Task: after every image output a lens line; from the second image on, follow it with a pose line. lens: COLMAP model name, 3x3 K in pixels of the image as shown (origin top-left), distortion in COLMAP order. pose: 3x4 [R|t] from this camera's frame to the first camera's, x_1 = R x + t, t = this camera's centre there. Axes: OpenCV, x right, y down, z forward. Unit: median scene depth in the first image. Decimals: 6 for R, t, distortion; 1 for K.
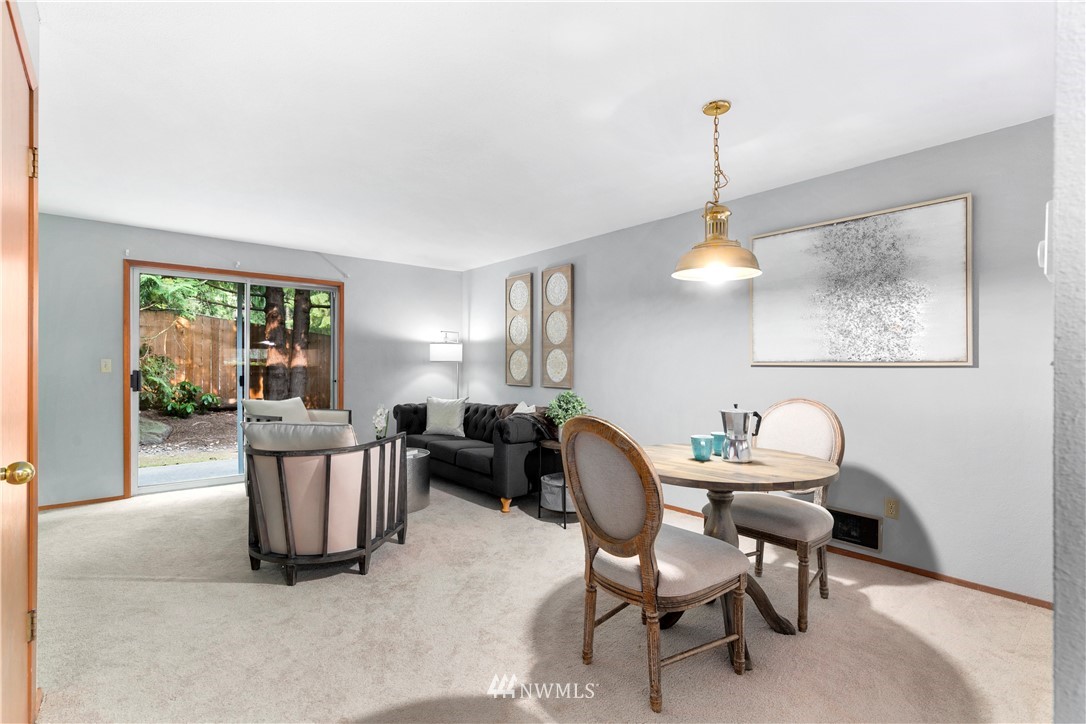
lens RADIAL K [[507.4, 0, 537.5], [0, 507.4, 364.5], [0, 0, 1]] dist [0.001996, 0.000493]
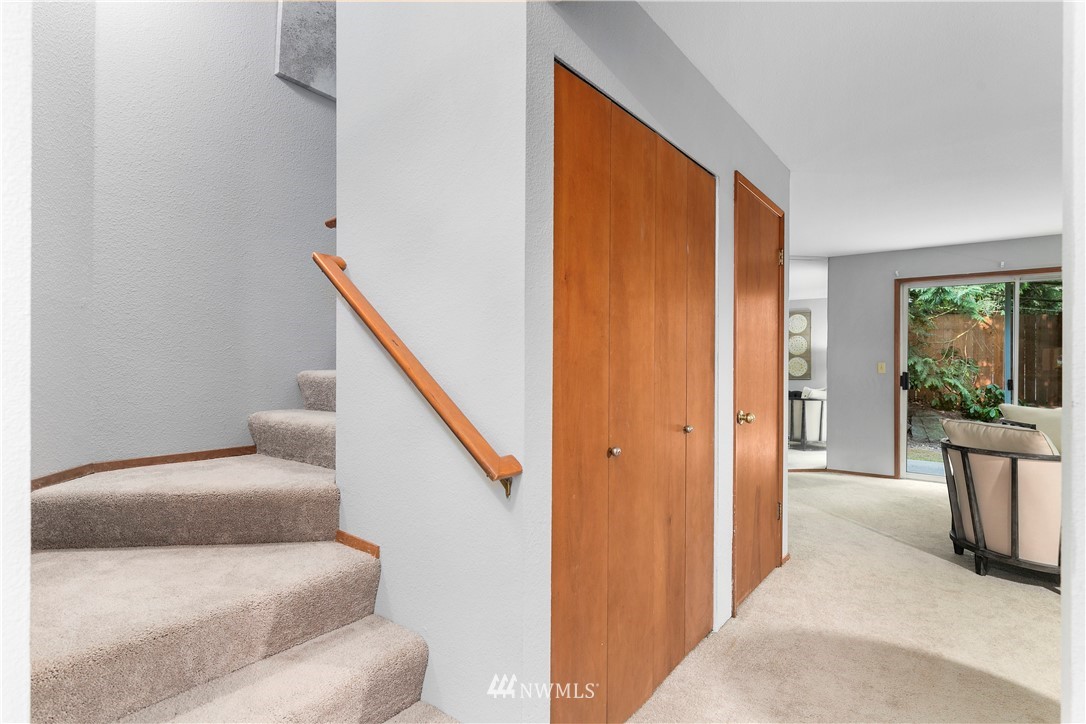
lens RADIAL K [[570.1, 0, 539.2], [0, 570.1, 357.4], [0, 0, 1]] dist [0.005377, 0.000589]
pose [[0.214119, -0.009087, -0.976765, 0.460020], [-0.005547, 0.999929, -0.010519, -0.005219], [0.976792, 0.007670, 0.214054, -0.156026]]
